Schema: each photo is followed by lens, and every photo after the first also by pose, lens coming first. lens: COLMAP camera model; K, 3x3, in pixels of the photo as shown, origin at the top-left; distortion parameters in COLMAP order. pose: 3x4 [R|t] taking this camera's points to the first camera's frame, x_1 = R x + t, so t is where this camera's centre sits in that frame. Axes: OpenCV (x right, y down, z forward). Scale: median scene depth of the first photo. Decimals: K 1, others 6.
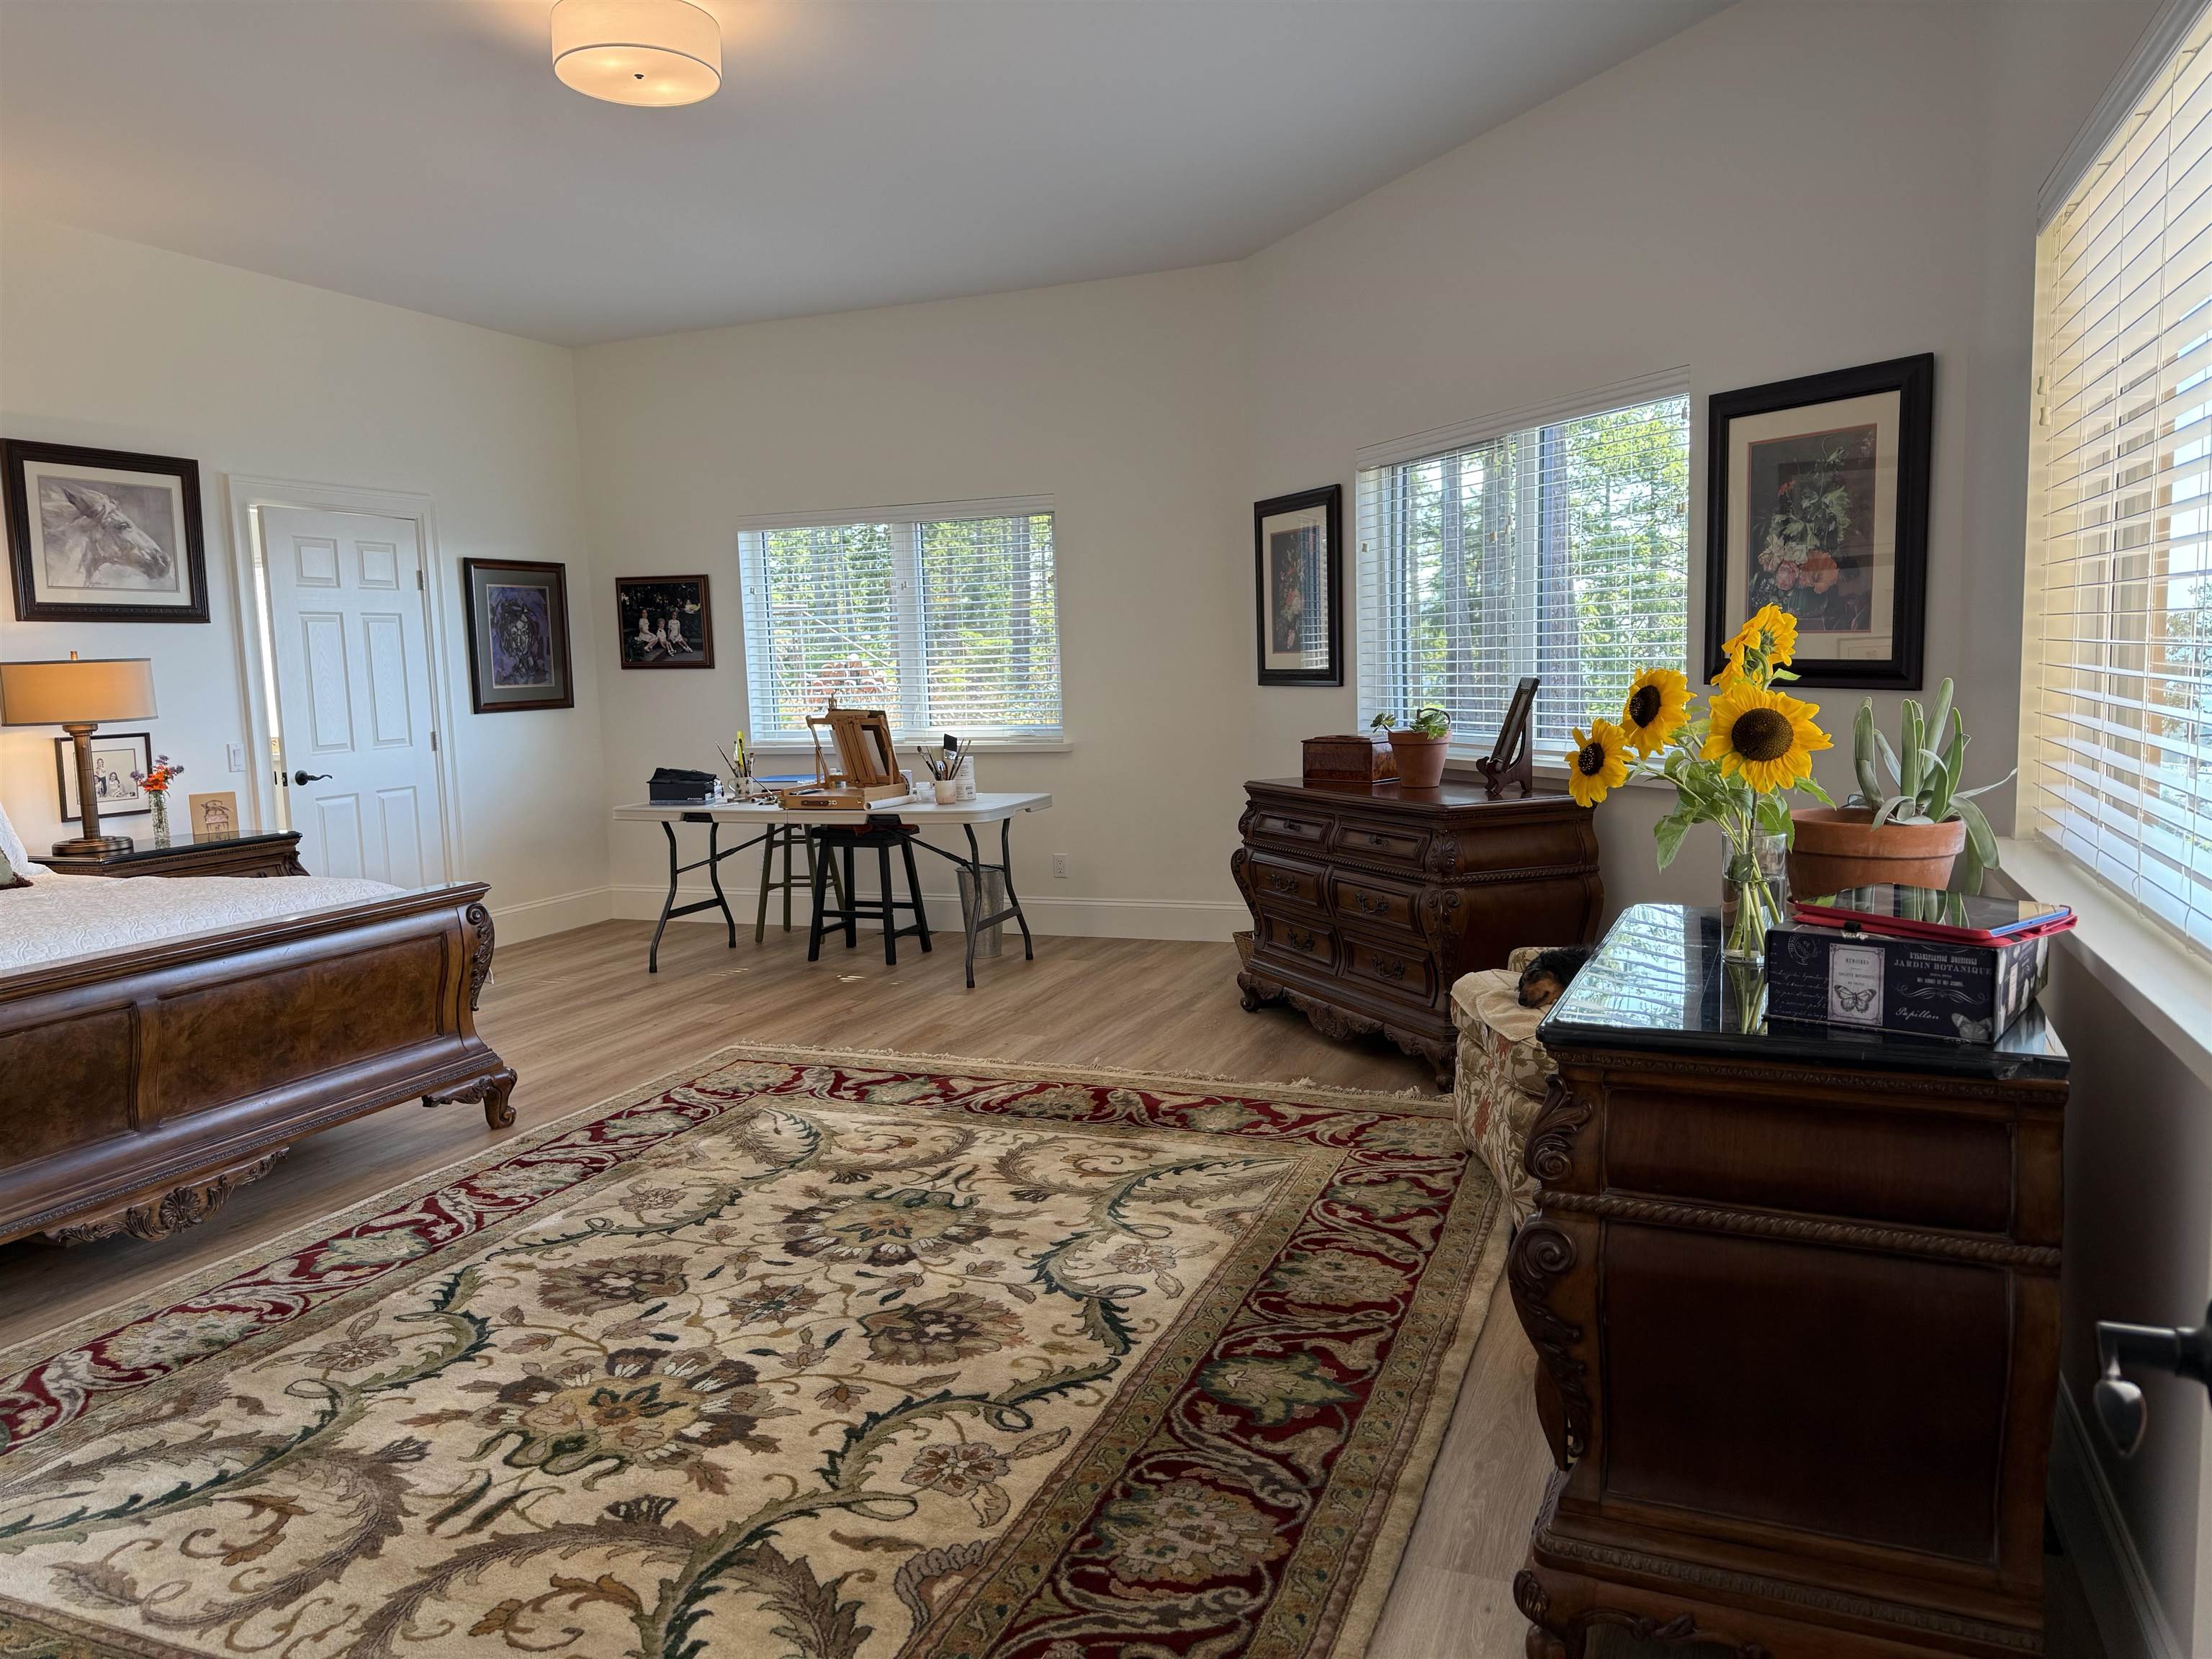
lens RADIAL K [[1560.4, 0, 1100.5], [0, 1560.4, 808.2], [0, 0, 1]] dist [0.084028, -0.100098]
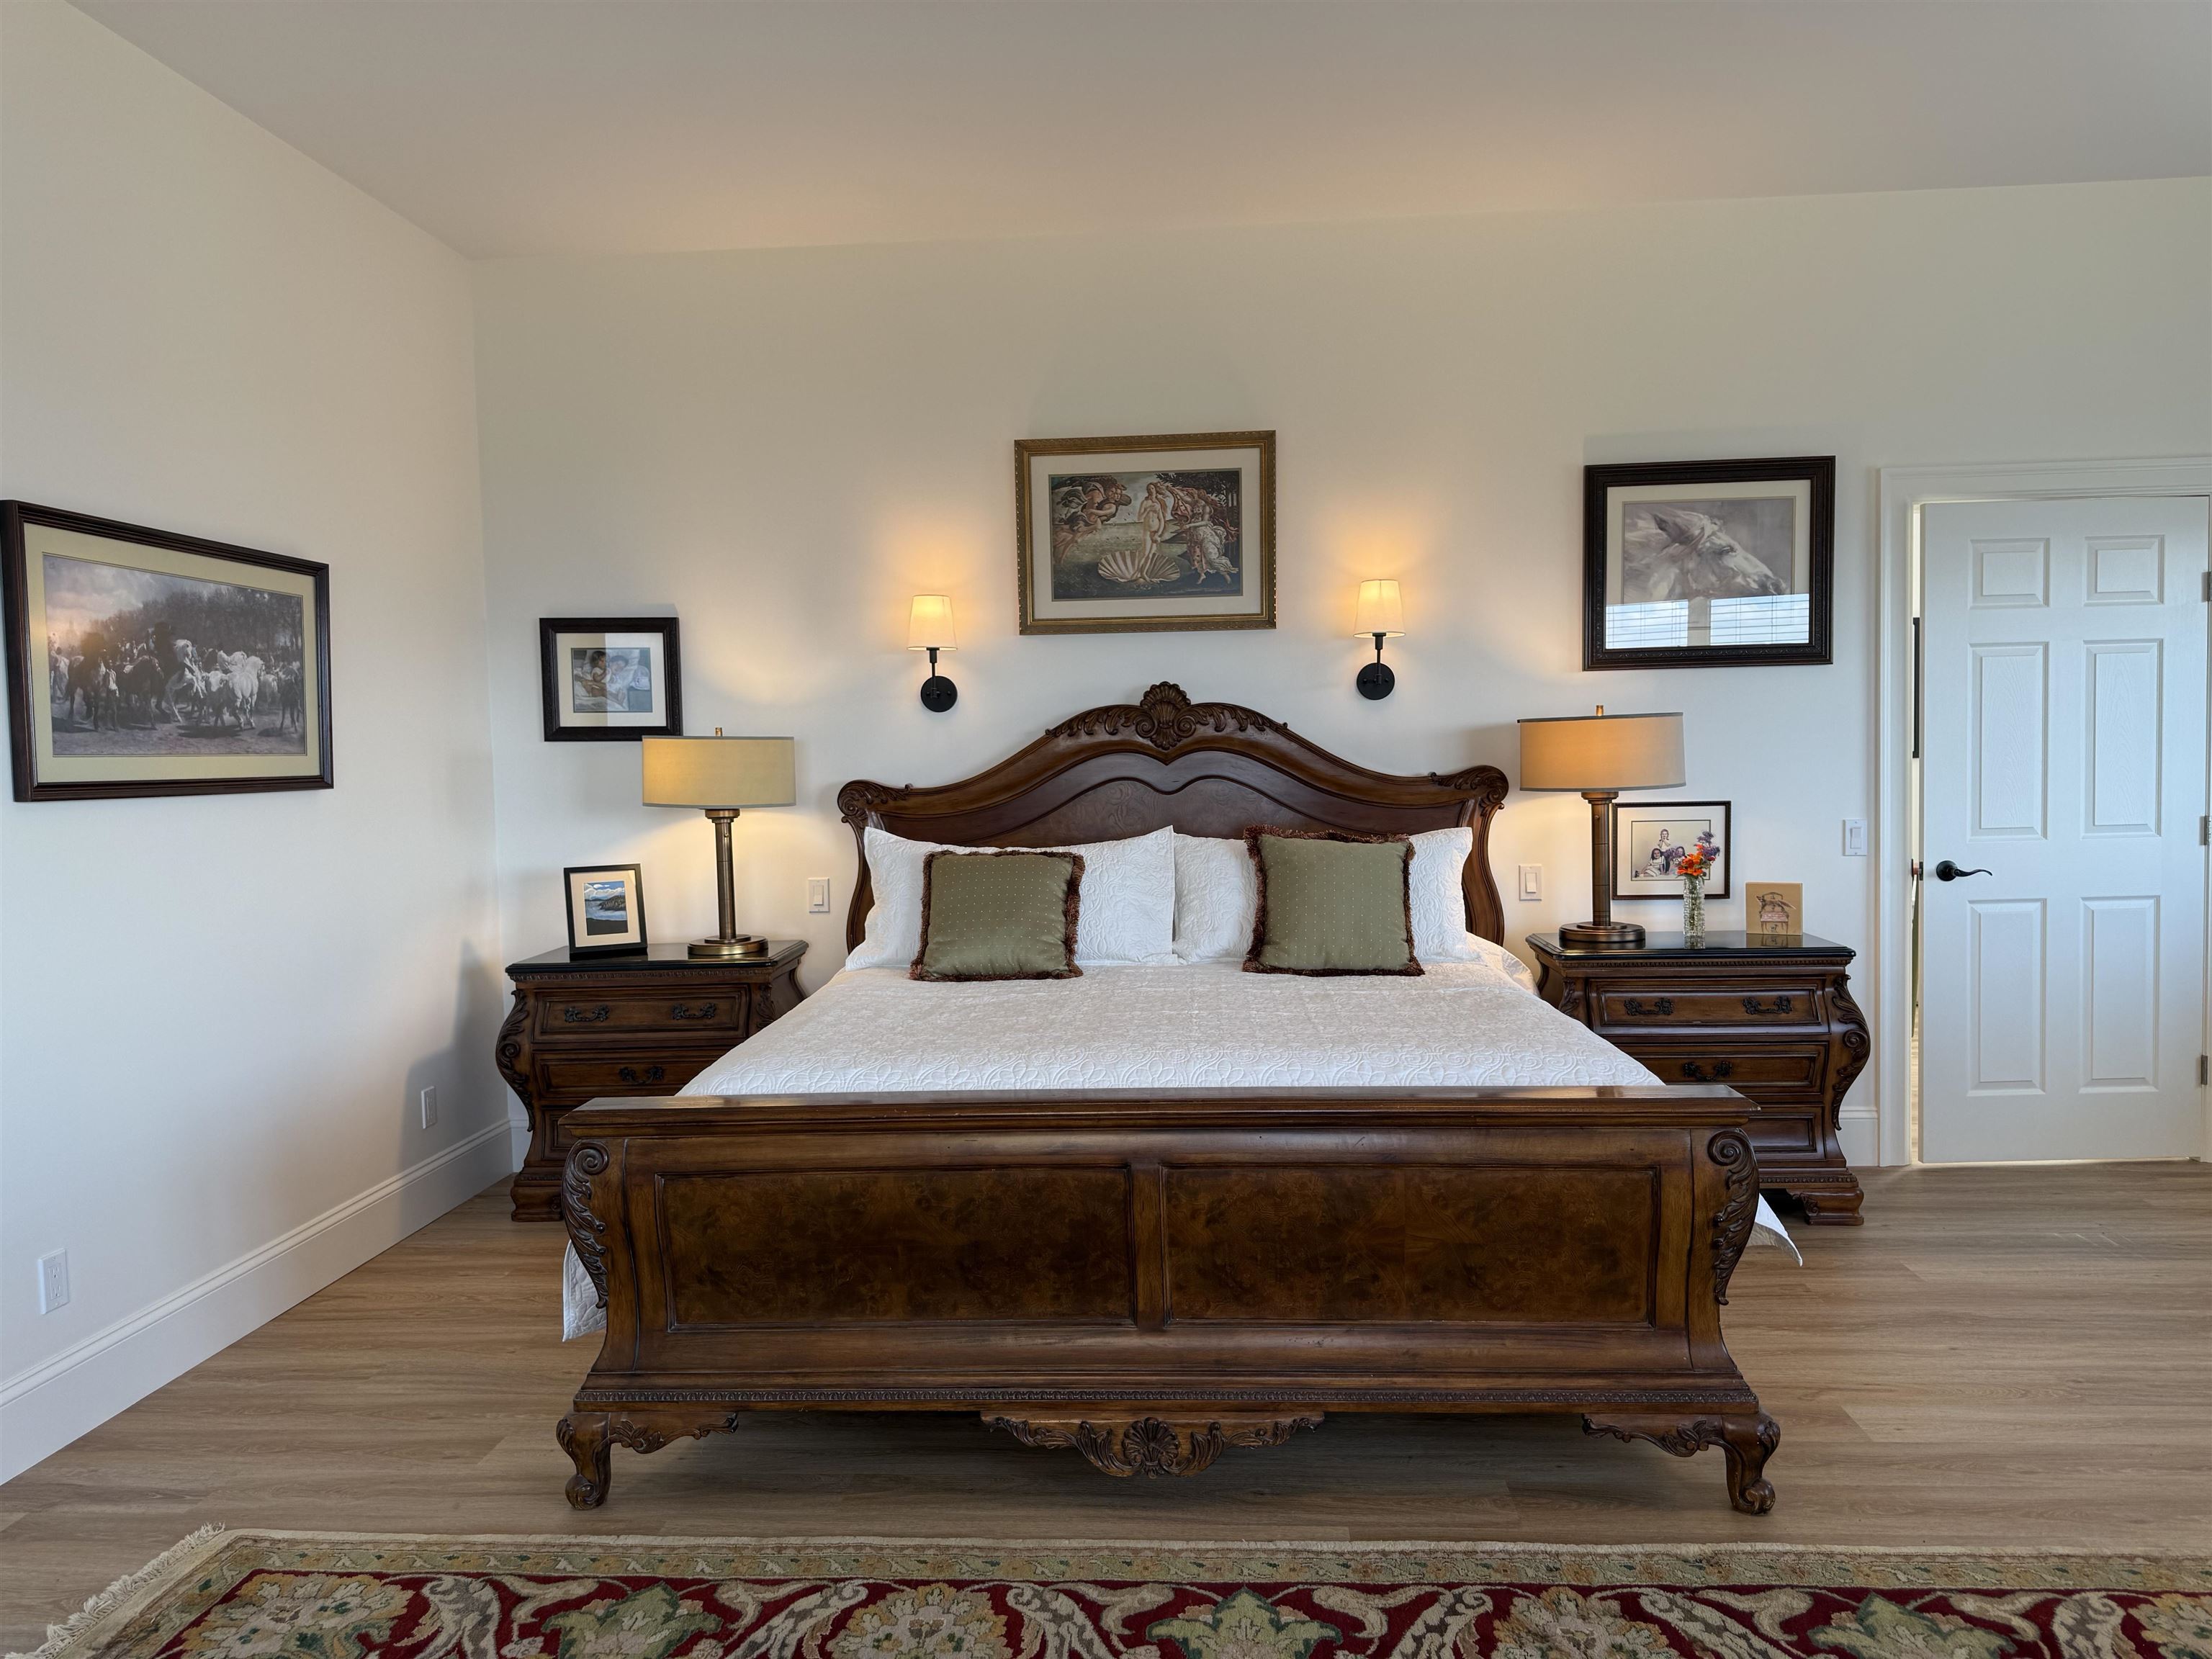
lens RADIAL K [[1560.4, 0, 1121.9], [0, 1560.4, 823.5], [0, 0, 1]] dist [0.084028, -0.100098]
pose [[0.313505, 0.073856, -0.946710, 0.101557], [-0.079492, 0.995513, 0.051339, -0.073942], [0.946254, 0.059160, 0.317969, 0.620514]]
